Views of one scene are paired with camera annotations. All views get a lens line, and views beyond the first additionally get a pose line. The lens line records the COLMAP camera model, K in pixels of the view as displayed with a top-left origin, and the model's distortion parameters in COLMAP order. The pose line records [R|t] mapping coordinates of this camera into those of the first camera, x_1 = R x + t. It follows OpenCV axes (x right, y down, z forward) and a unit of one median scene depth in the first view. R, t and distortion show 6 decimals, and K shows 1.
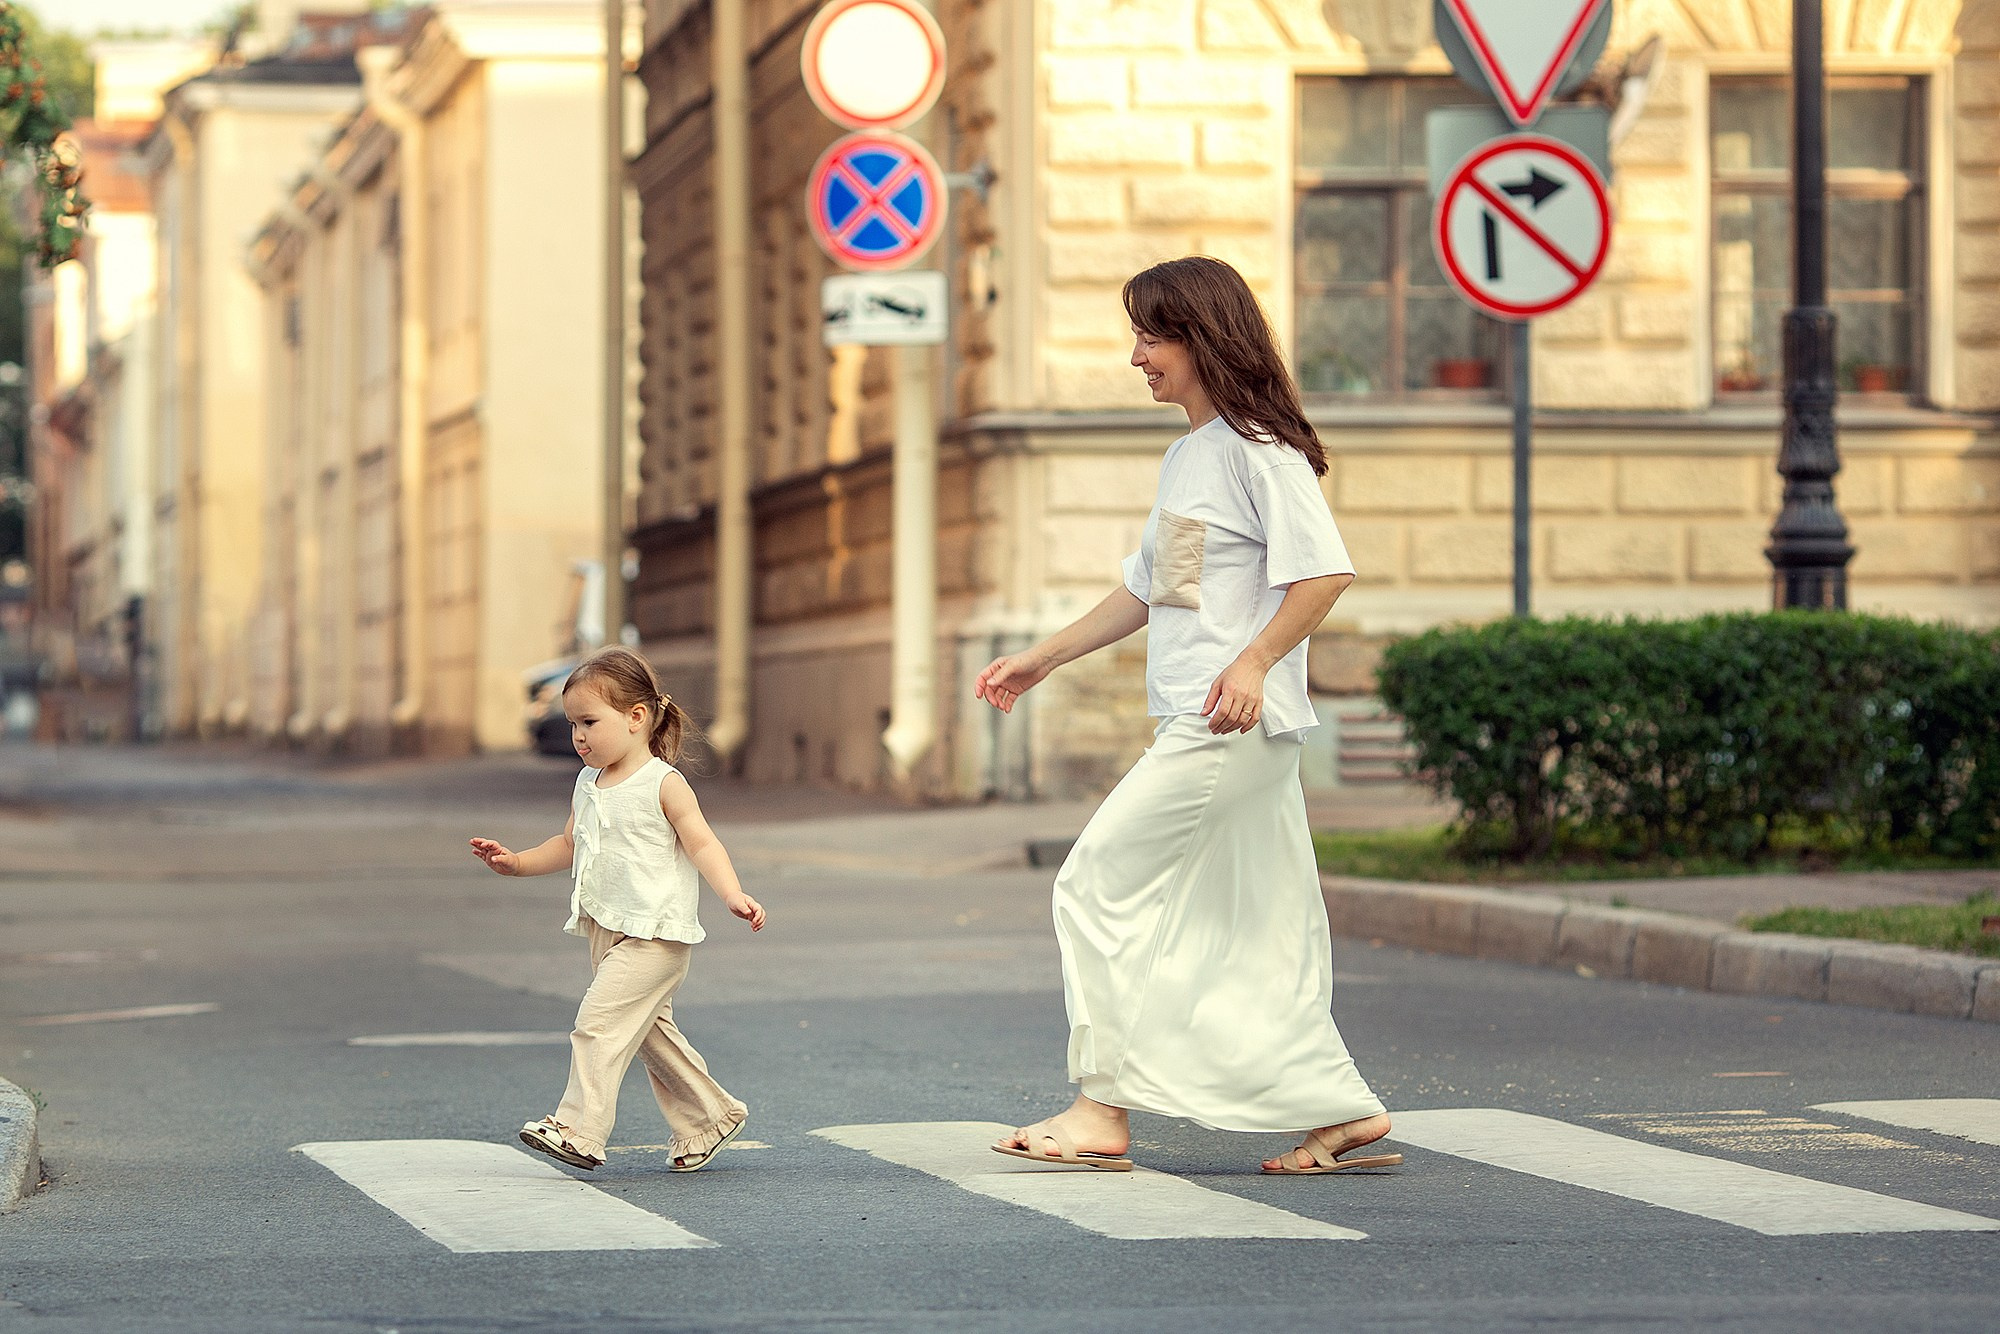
lens RADIAL K [[8100.2, 0, 1000.0], [0, 8100.2, 667.0], [0, 0, 1]] dist [0.154217, -4.198657]
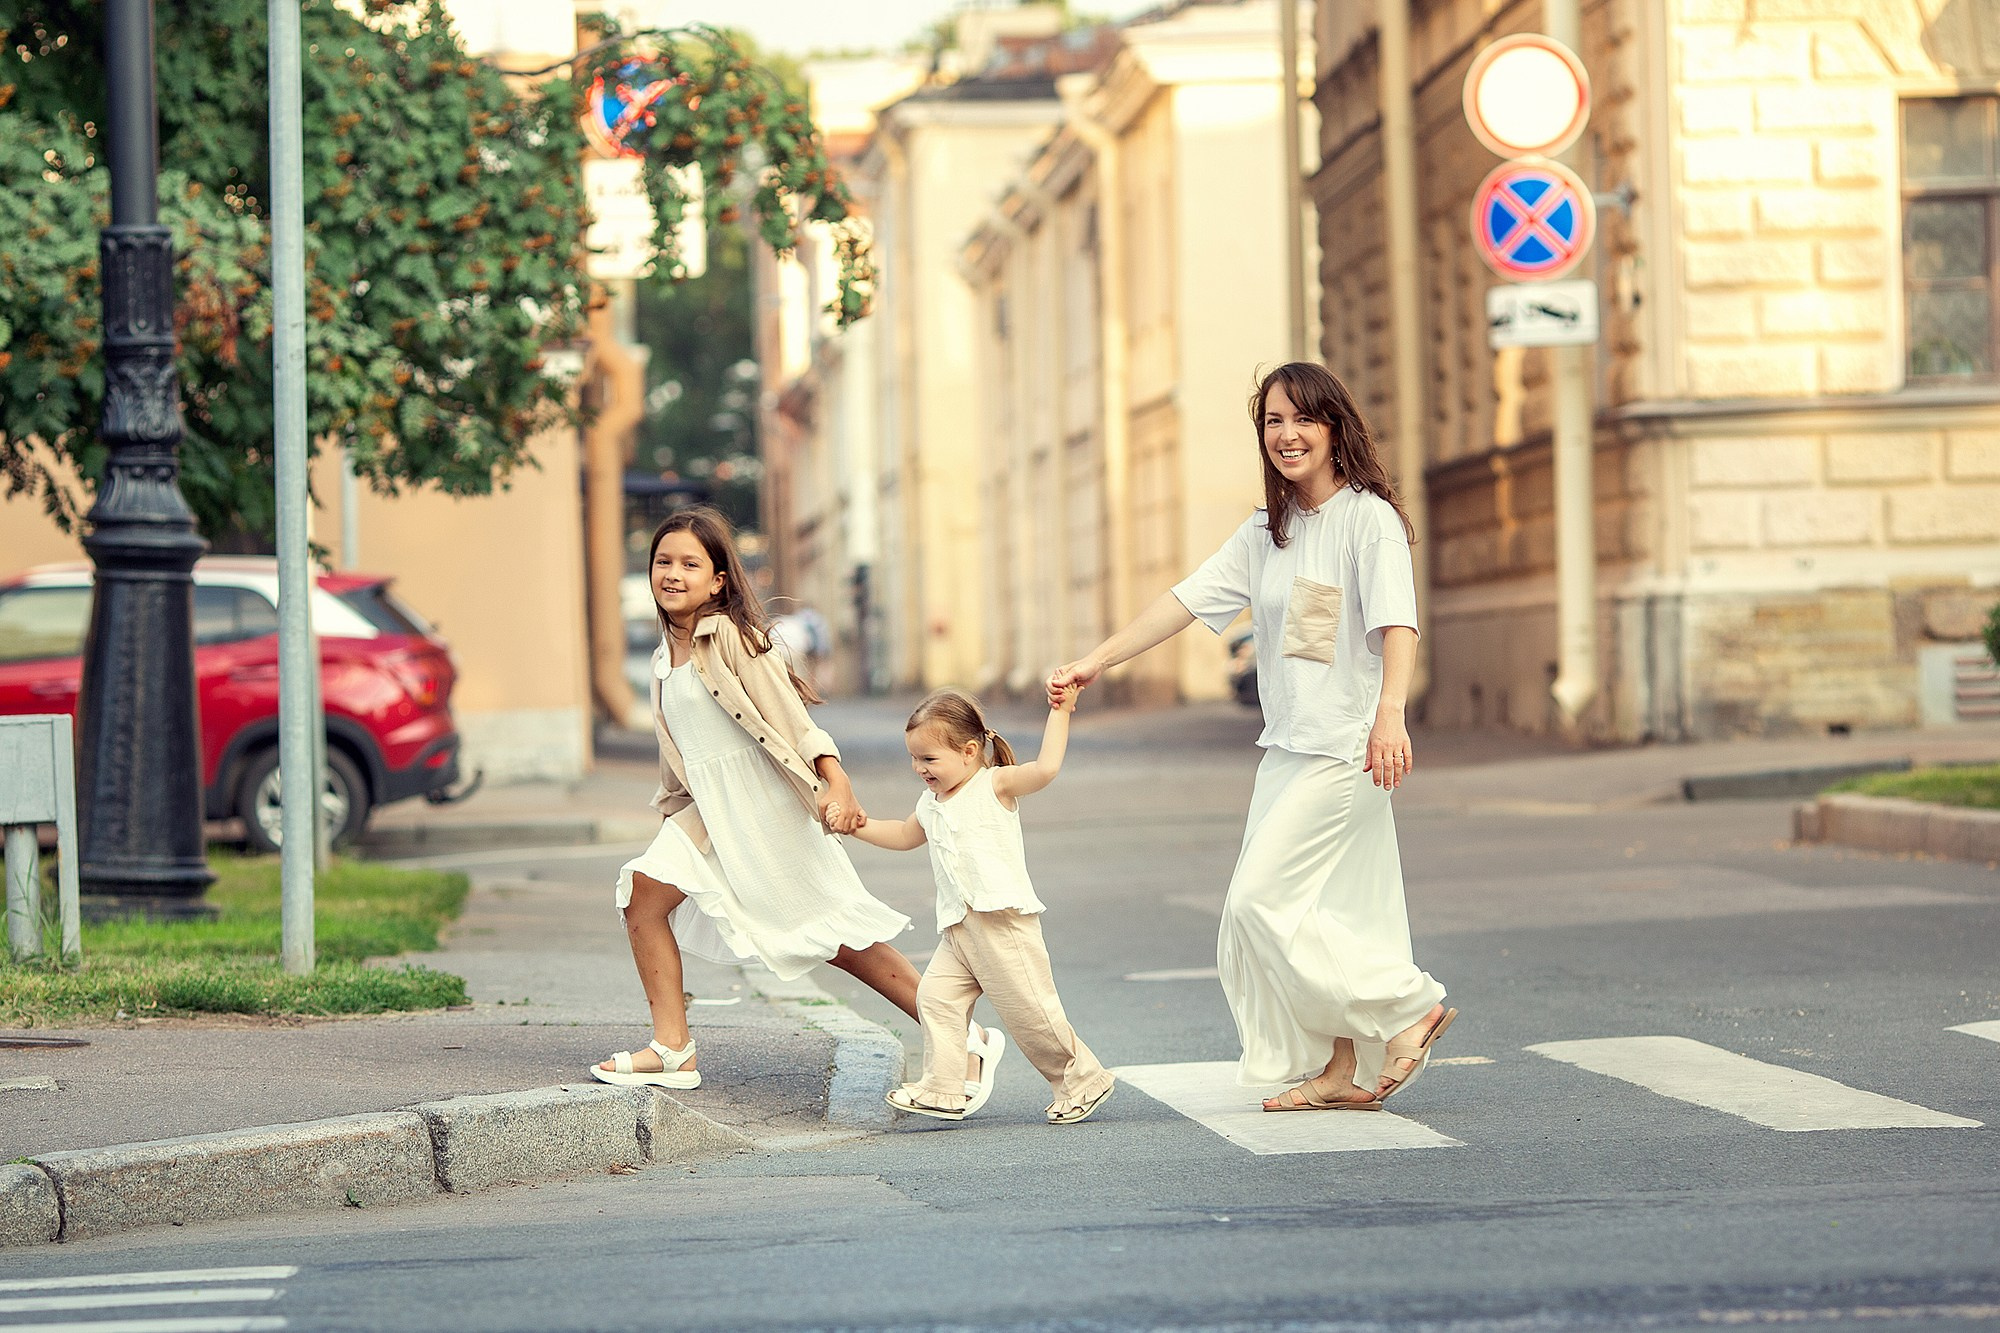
lens RADIAL K [[7909.0, 0, 1000.0], [0, 7909.0, 666.5], [0, 0, 1]] dist [-0.087292, 5.652947]
pose [[0.996436, -0.028924, -0.079234, -0.003567], [0.029915, 0.999488, 0.011350, -0.009371], [0.078865, -0.013680, 0.996791, -0.113584]]
